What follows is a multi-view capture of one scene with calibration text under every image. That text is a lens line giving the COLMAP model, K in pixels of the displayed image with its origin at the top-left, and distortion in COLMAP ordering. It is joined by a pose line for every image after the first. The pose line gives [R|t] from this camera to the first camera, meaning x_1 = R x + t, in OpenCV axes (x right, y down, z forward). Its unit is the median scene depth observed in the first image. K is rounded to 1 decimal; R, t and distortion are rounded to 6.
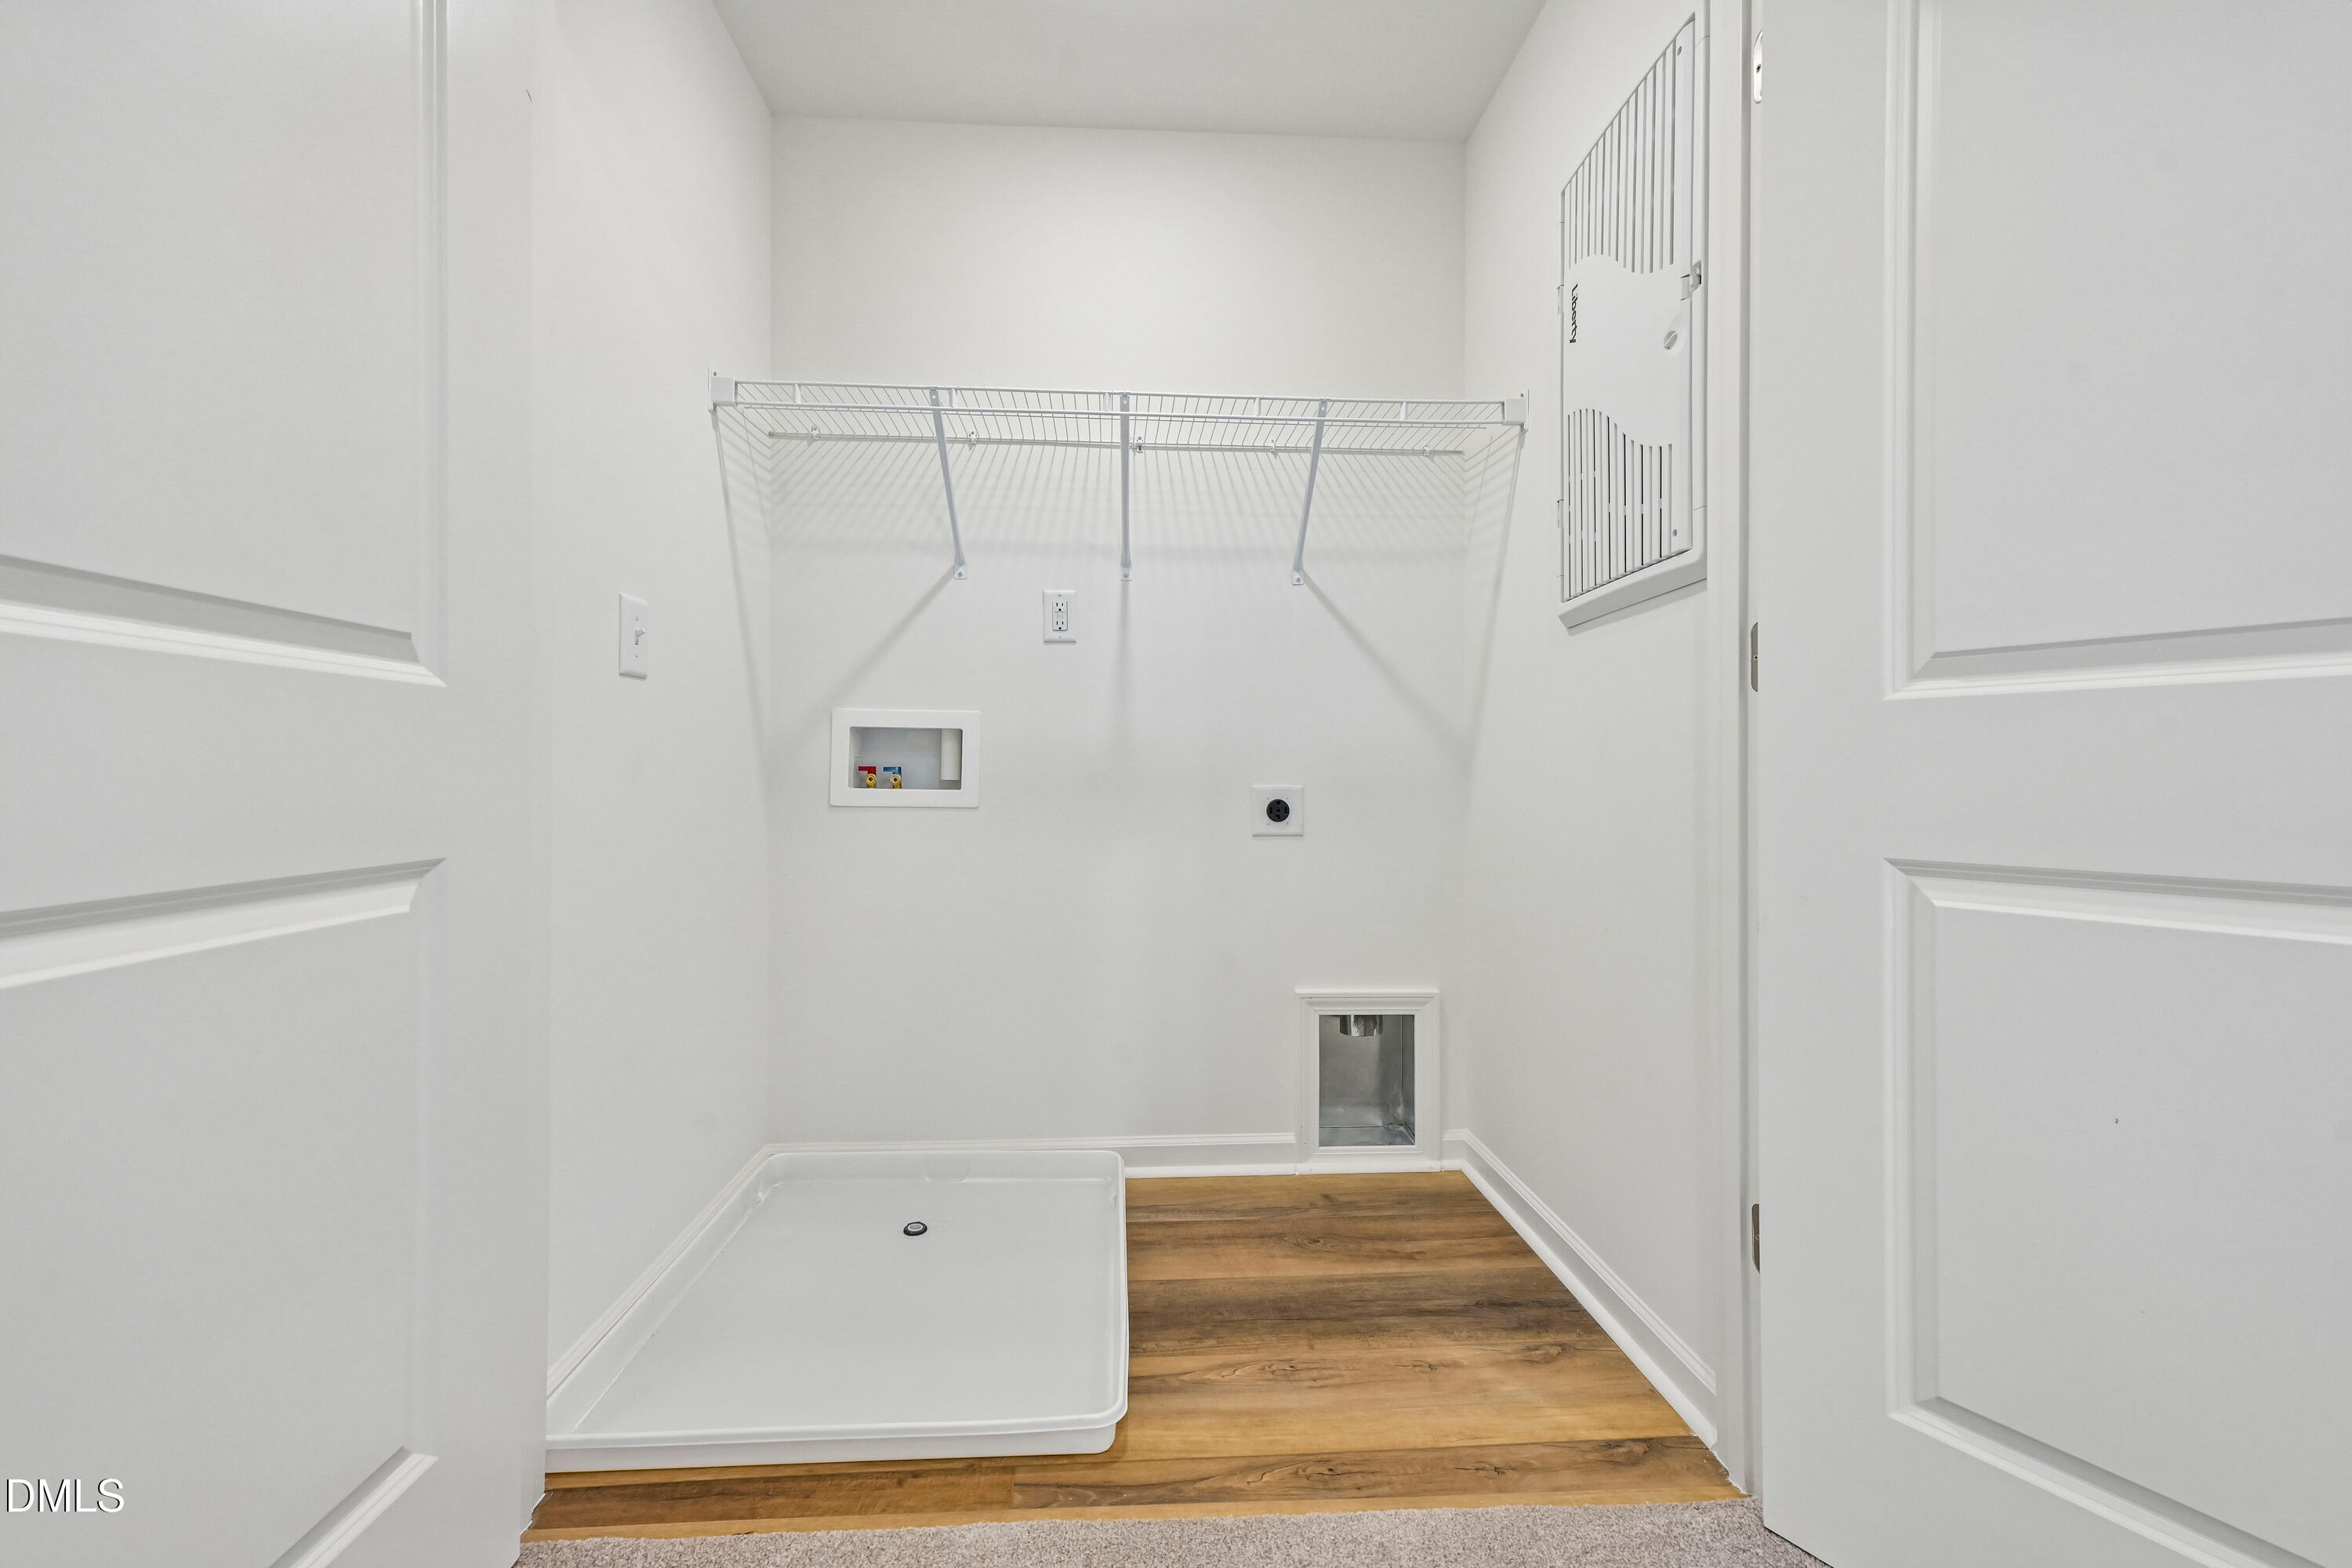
lens RADIAL K [[932.3, 0, 1176.0], [0, 932.3, 784.0], [0, 0, 1]] dist [0.001588, -0.010556]
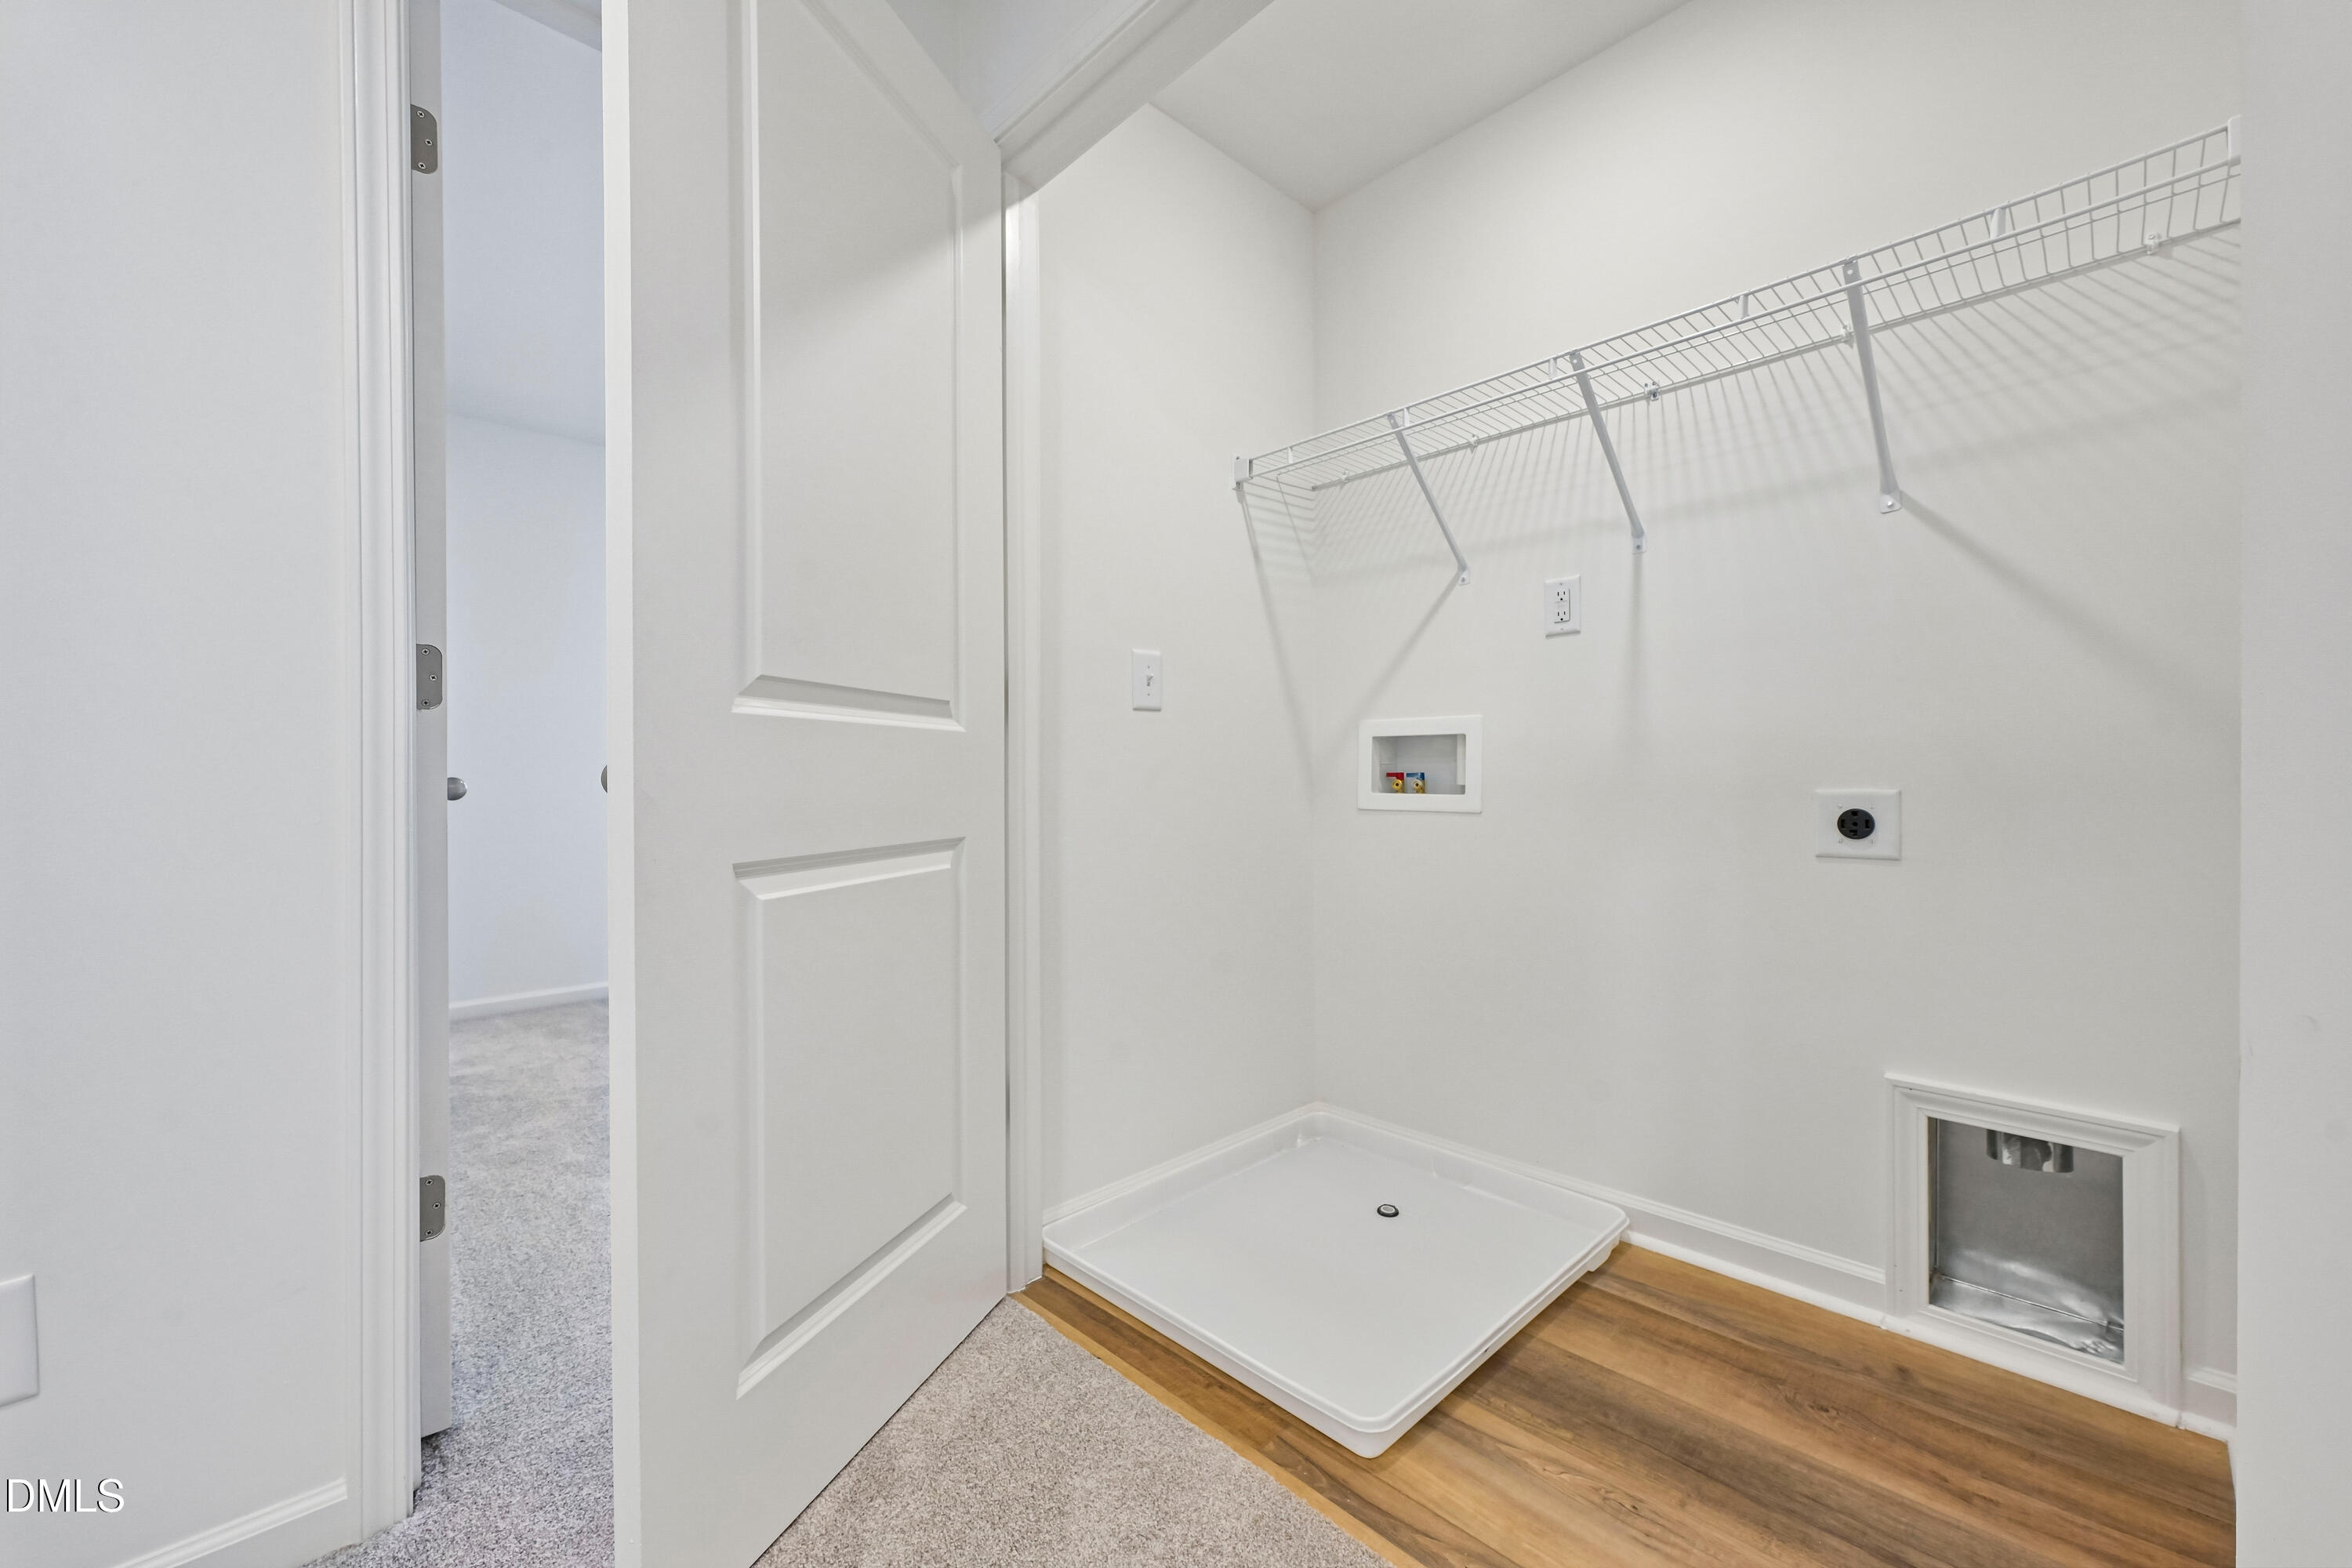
lens RADIAL K [[937.6, 0, 1176.0], [0, 937.6, 784.0], [0, 0, 1]] dist [0.002296, 0.000199]
pose [[0.651618, -0.007732, -0.758507, 0.374871], [0.004306, 0.999970, -0.006494, -0.000563], [0.758535, 0.000965, 0.651632, 0.125112]]
